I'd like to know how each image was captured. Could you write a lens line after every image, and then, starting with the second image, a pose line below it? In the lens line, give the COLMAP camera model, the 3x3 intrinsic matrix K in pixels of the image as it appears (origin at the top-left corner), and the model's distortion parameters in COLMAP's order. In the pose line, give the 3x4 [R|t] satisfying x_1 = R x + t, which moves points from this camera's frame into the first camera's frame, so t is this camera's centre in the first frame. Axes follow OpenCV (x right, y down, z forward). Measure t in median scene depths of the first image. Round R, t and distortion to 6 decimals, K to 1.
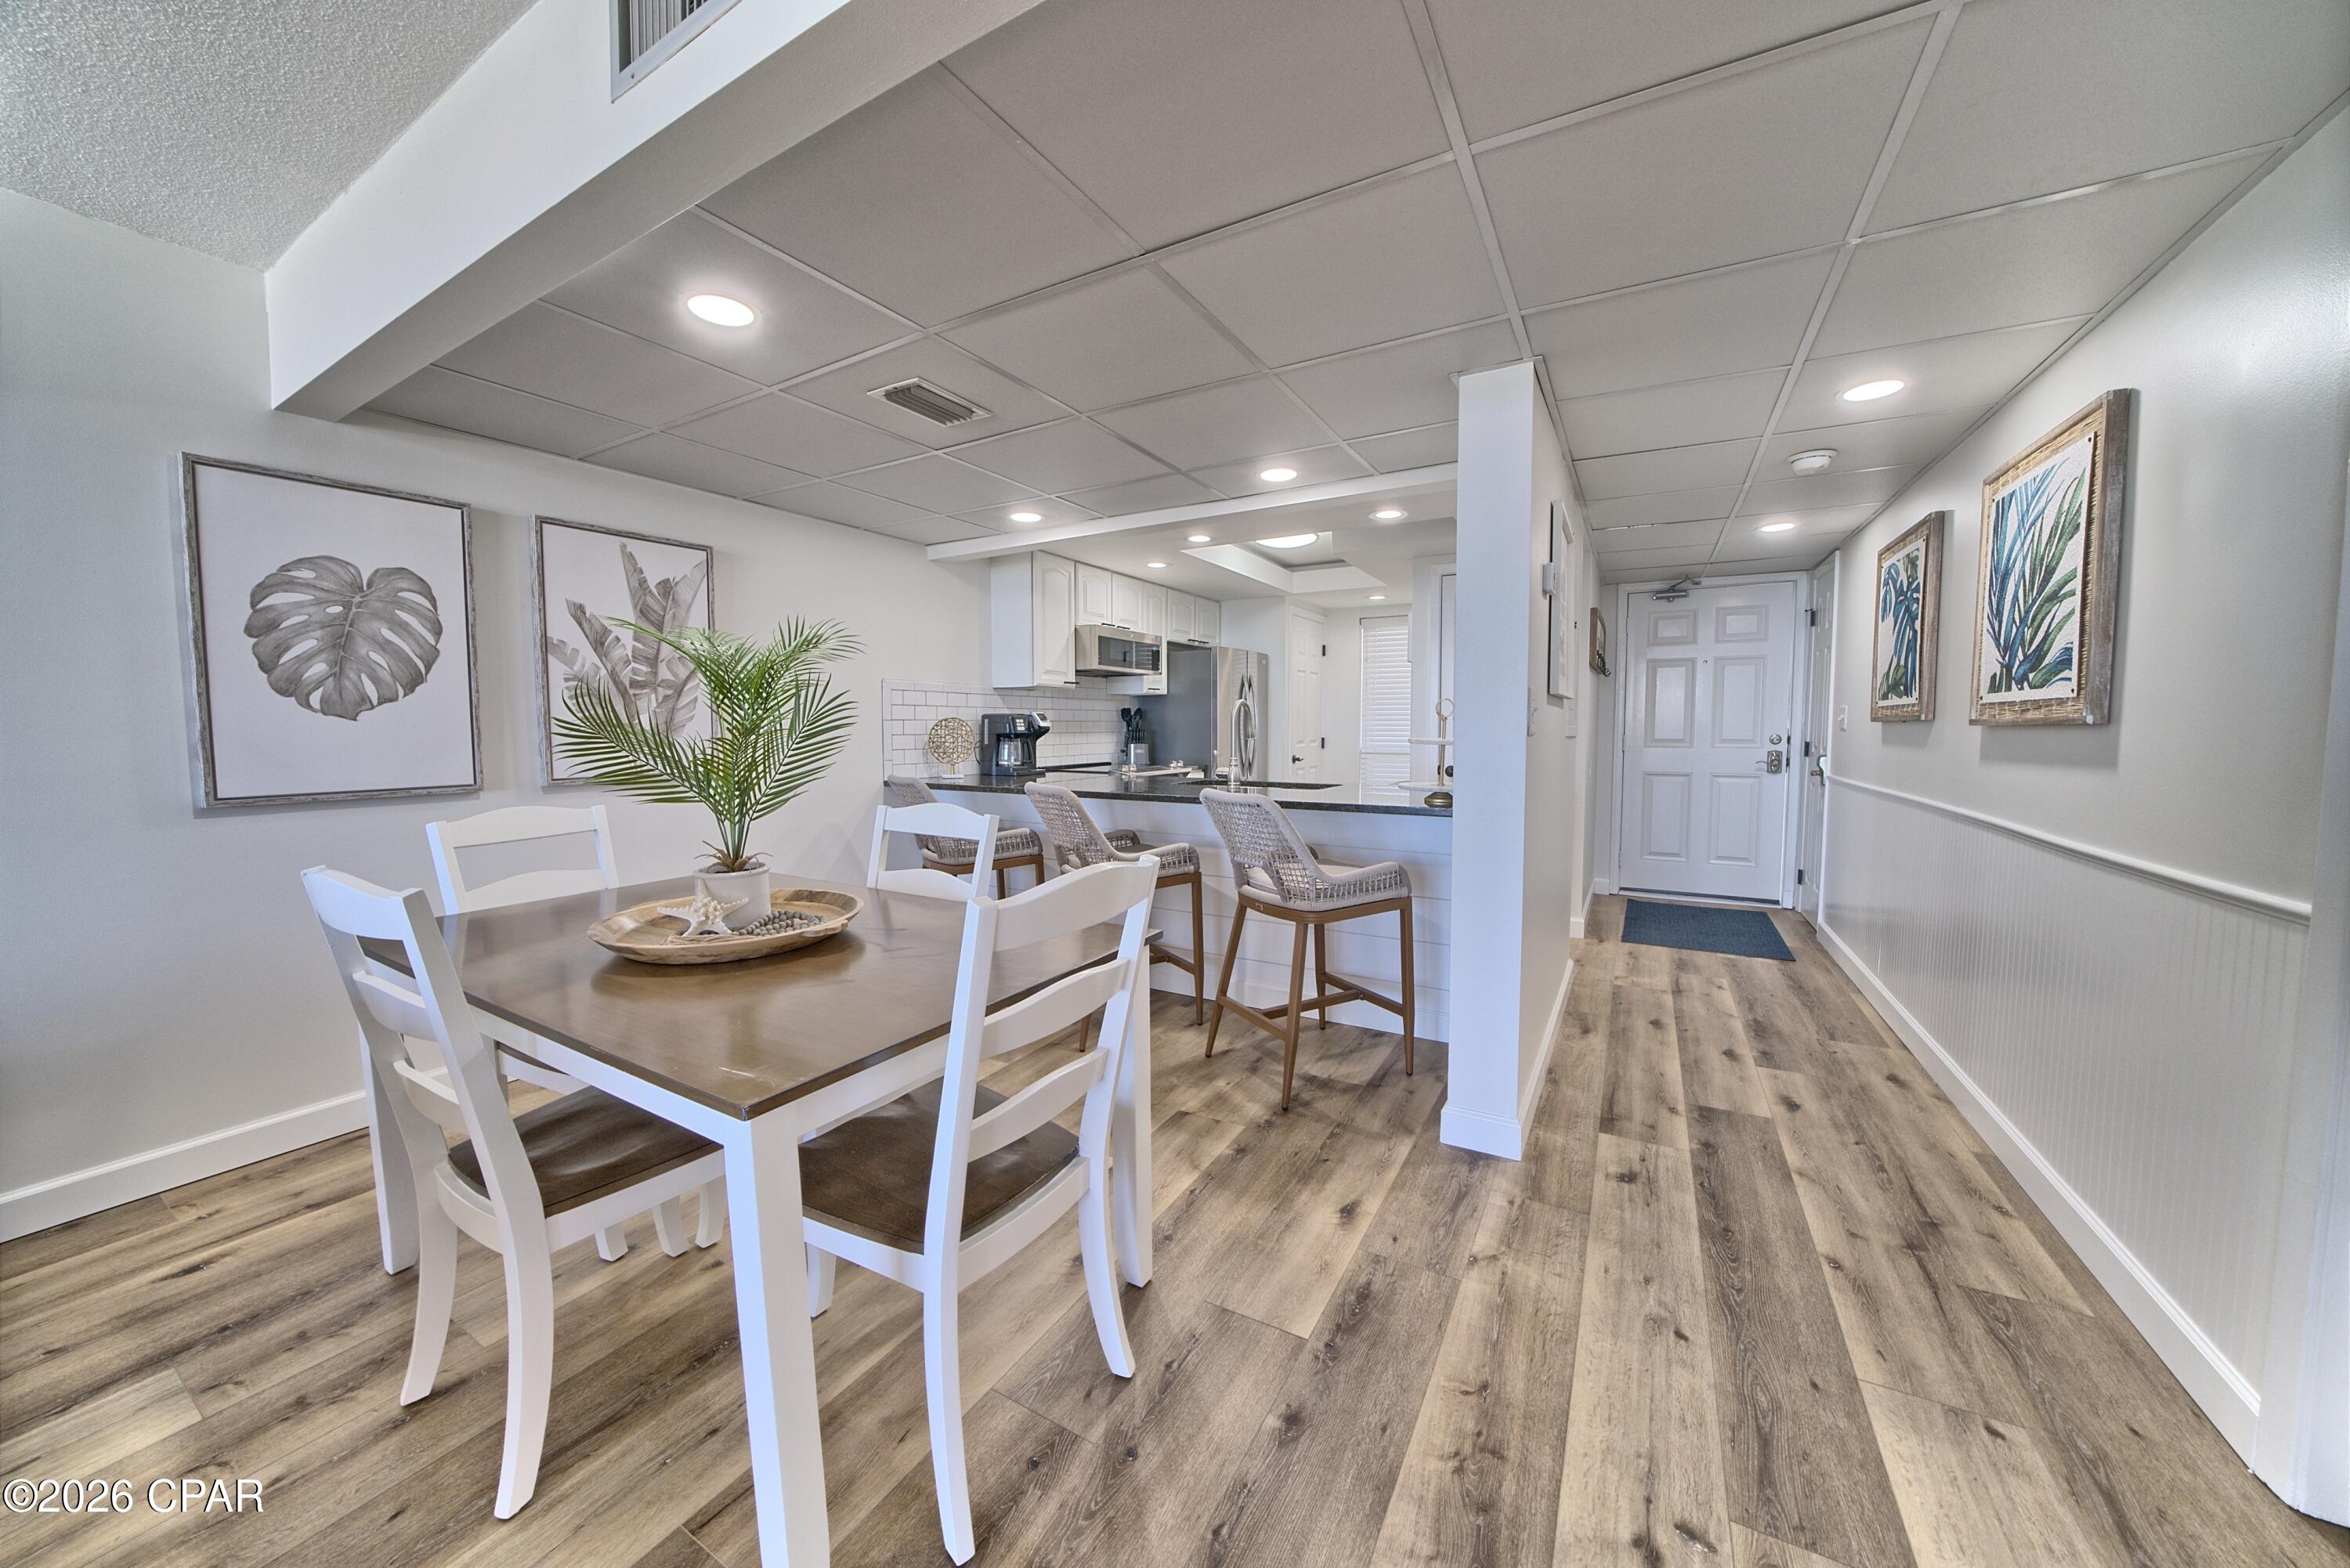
lens RADIAL K [[804.5, 0, 1178.3], [0, 804.5, 778.0], [0, 0, 1]] dist [-0.015644, 0.000059]
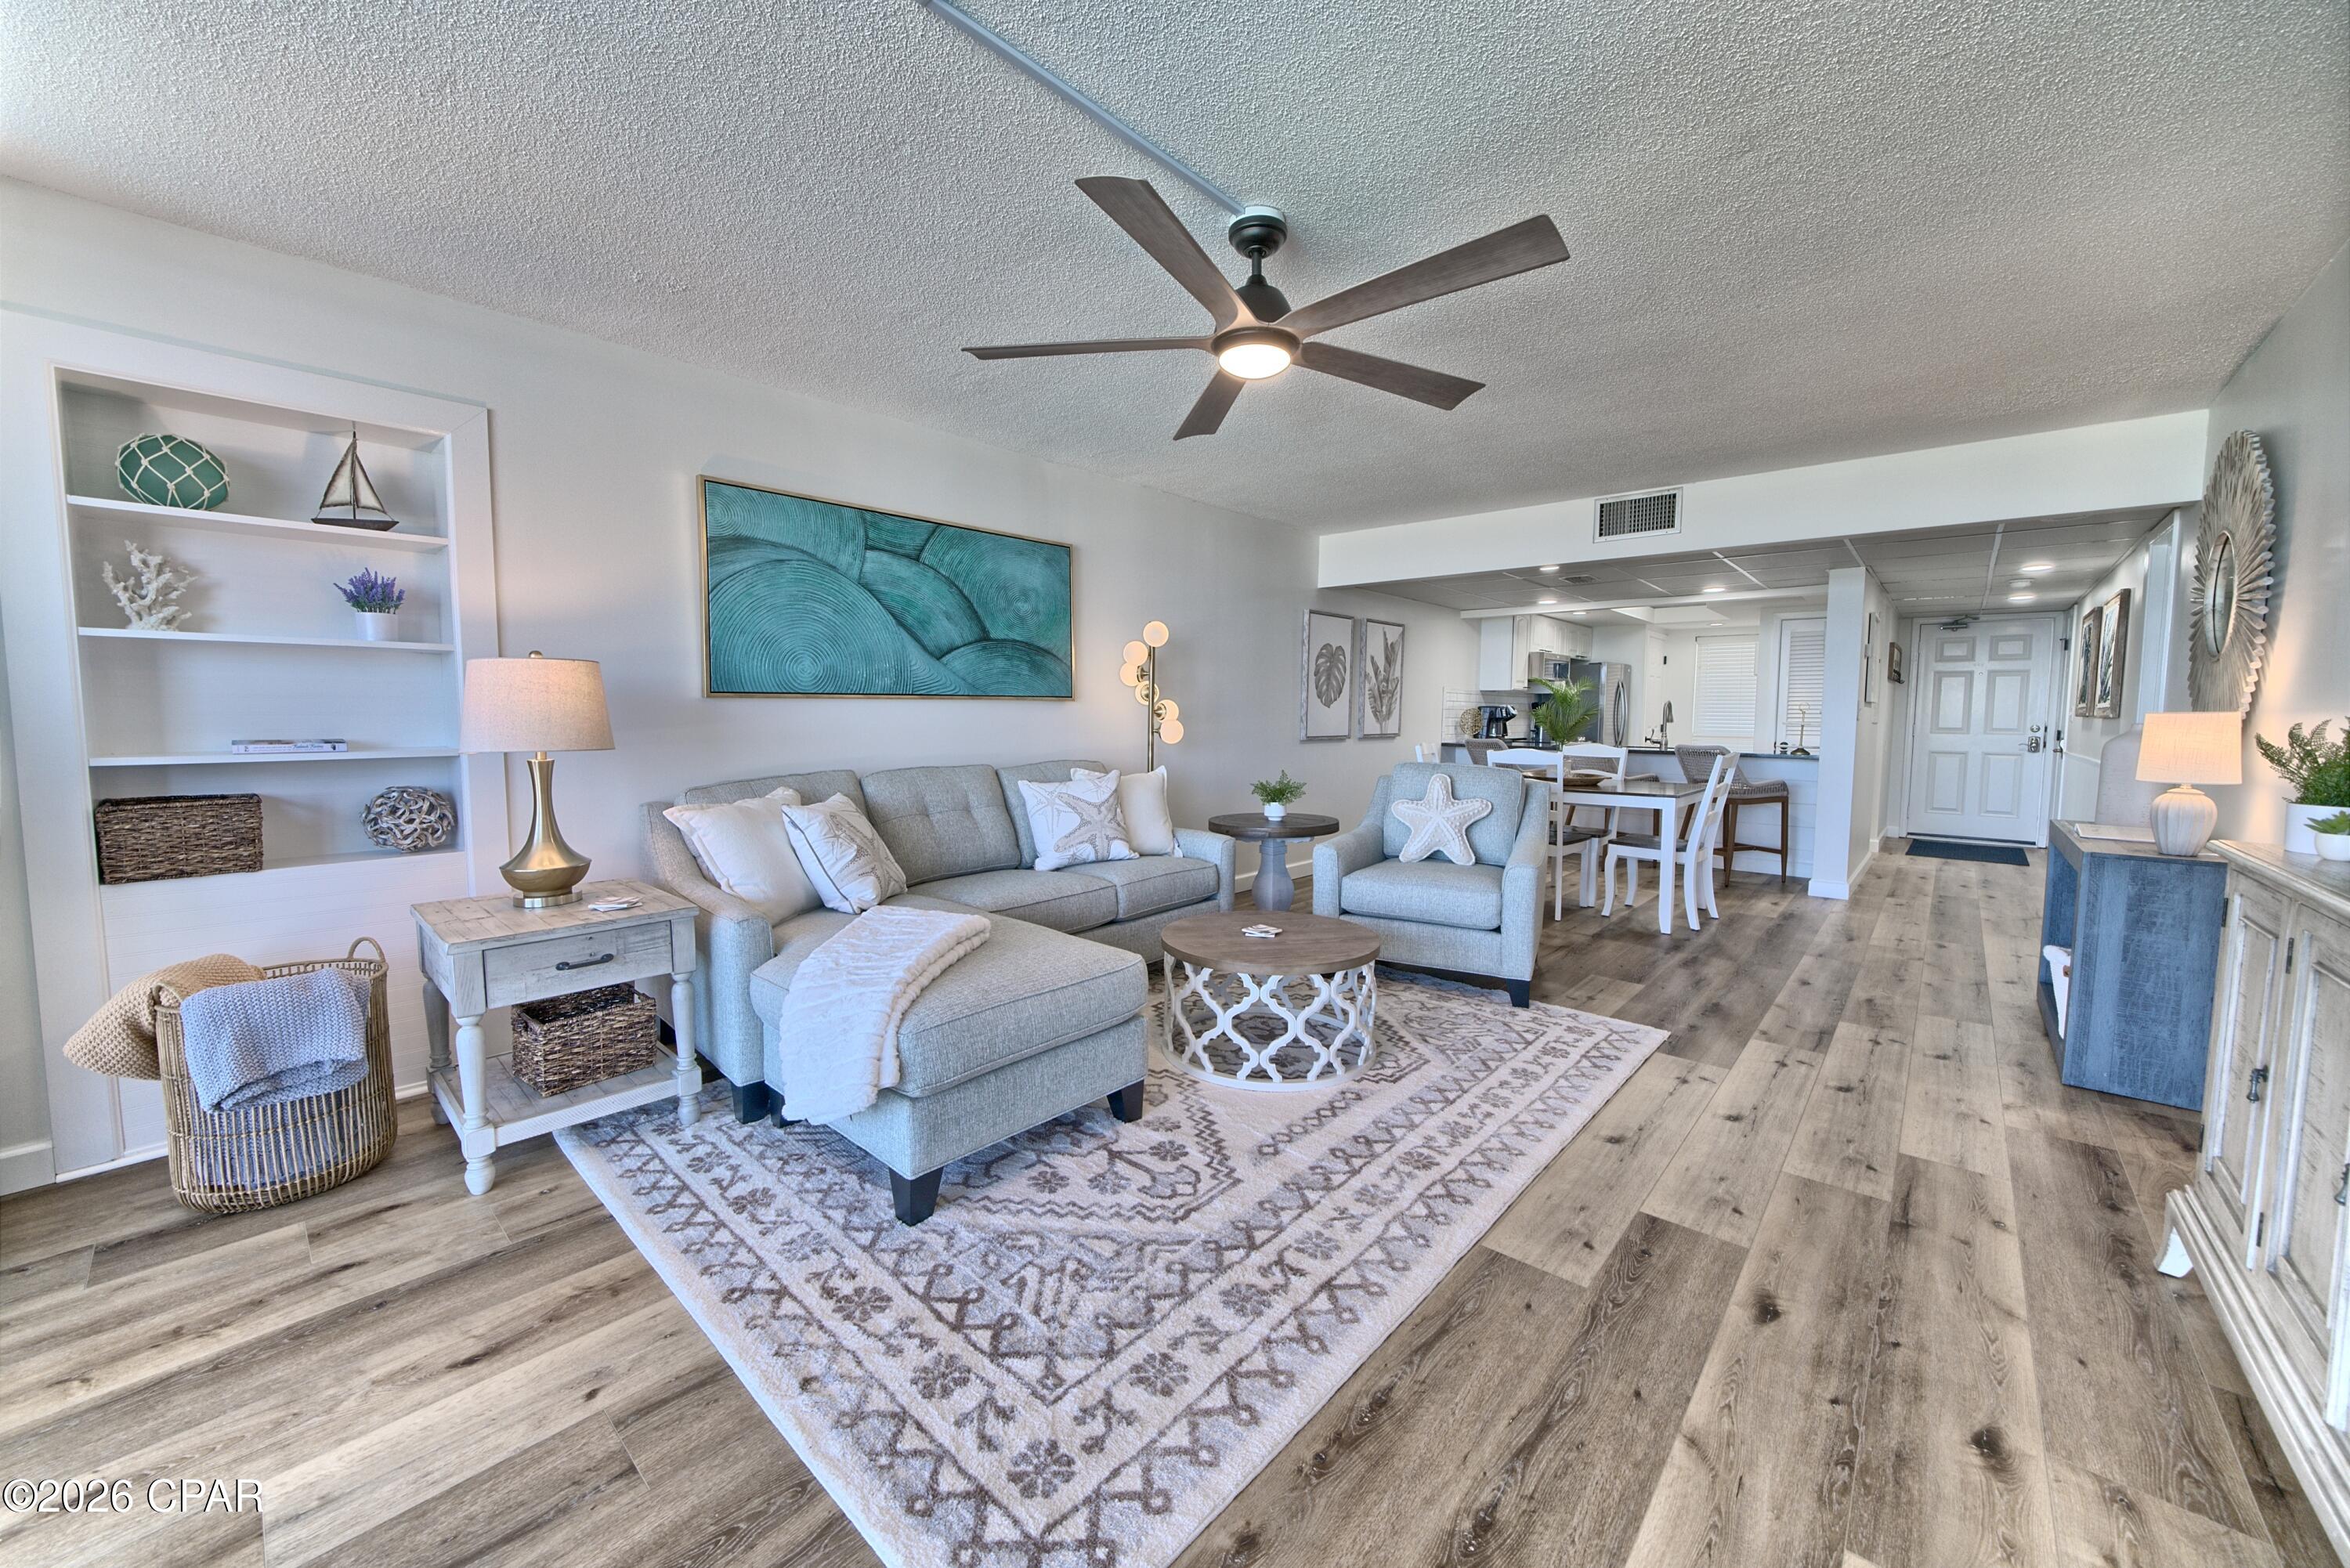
lens RADIAL K [[877.1, 0, 1176.9], [0, 877.1, 775.2], [0, 0, 1]] dist [-0.018272, 0.004419]
pose [[0.977564, 0.025627, -0.209074, -0.479263], [-0.024753, 0.999671, 0.006797, 0.069295], [0.209180, -0.001469, 0.977876, -0.938390]]
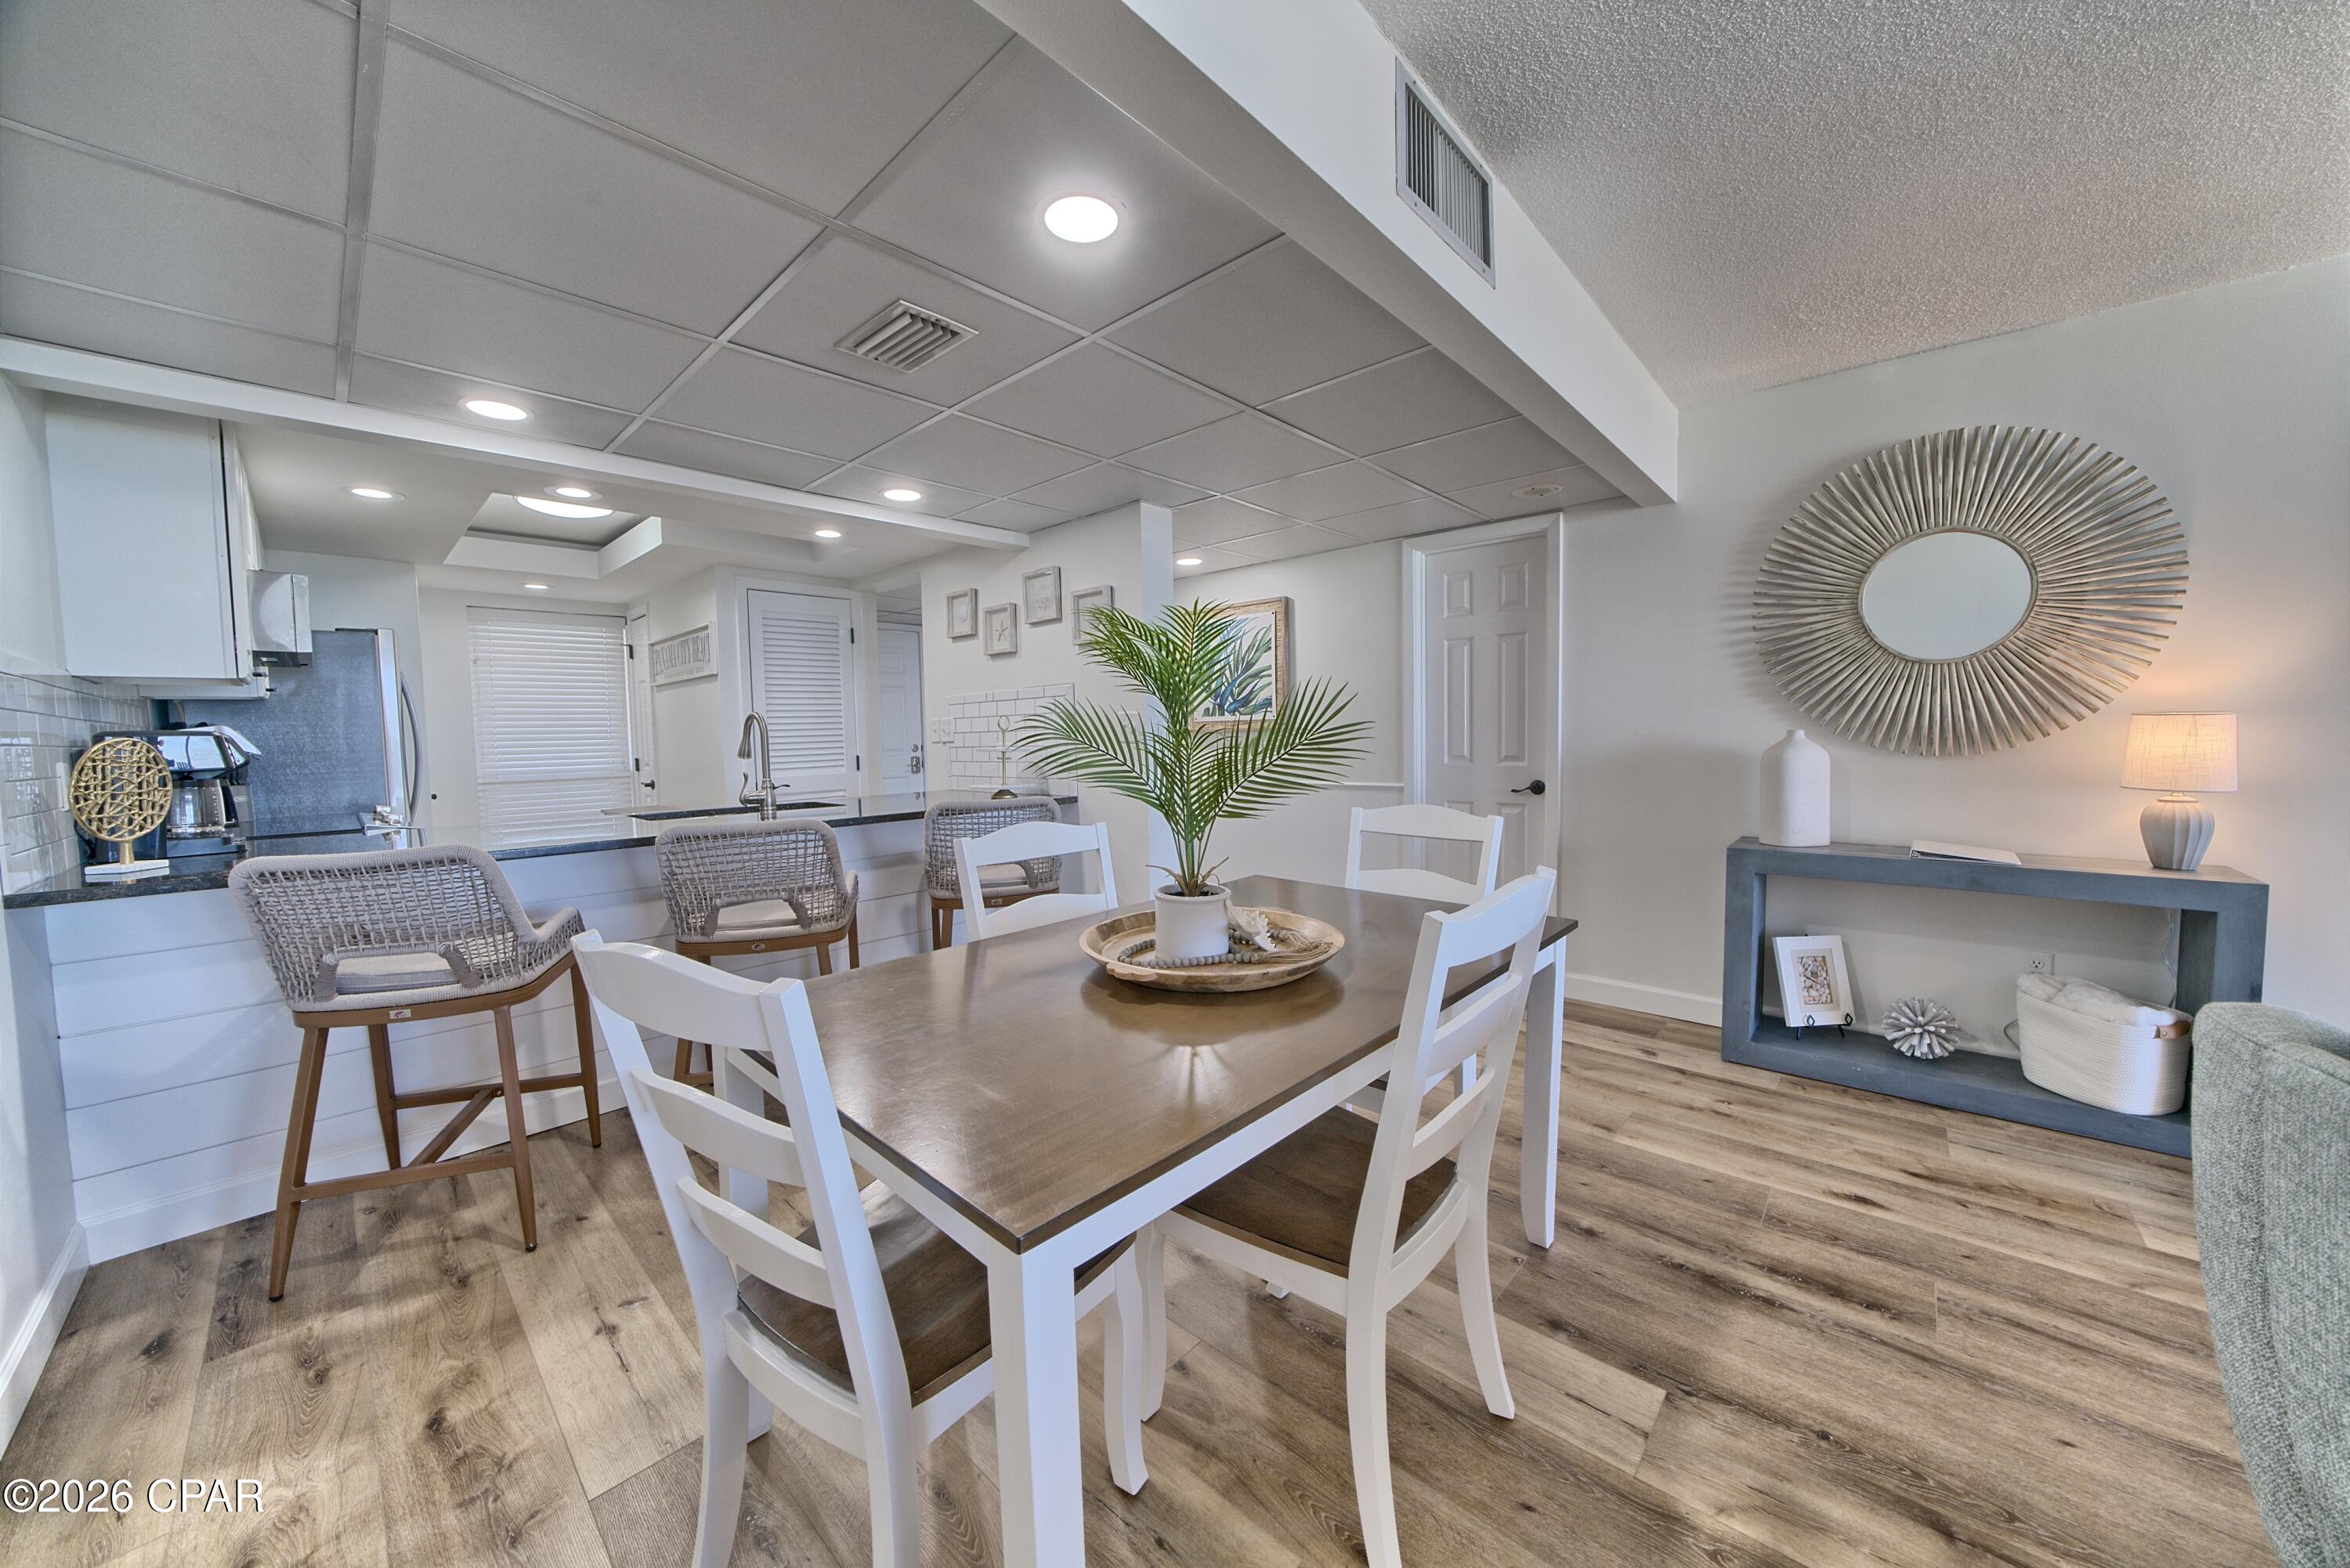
lens RADIAL K [[804.5, 0, 1178.3], [0, 804.5, 778.0], [0, 0, 1]] dist [-0.015644, 0.000059]
pose [[0.222416, -0.059472, 0.973136, -0.548010], [0.082835, 0.995681, 0.041918, -0.020803], [-0.971427, 0.071287, 0.226382, 0.305712]]
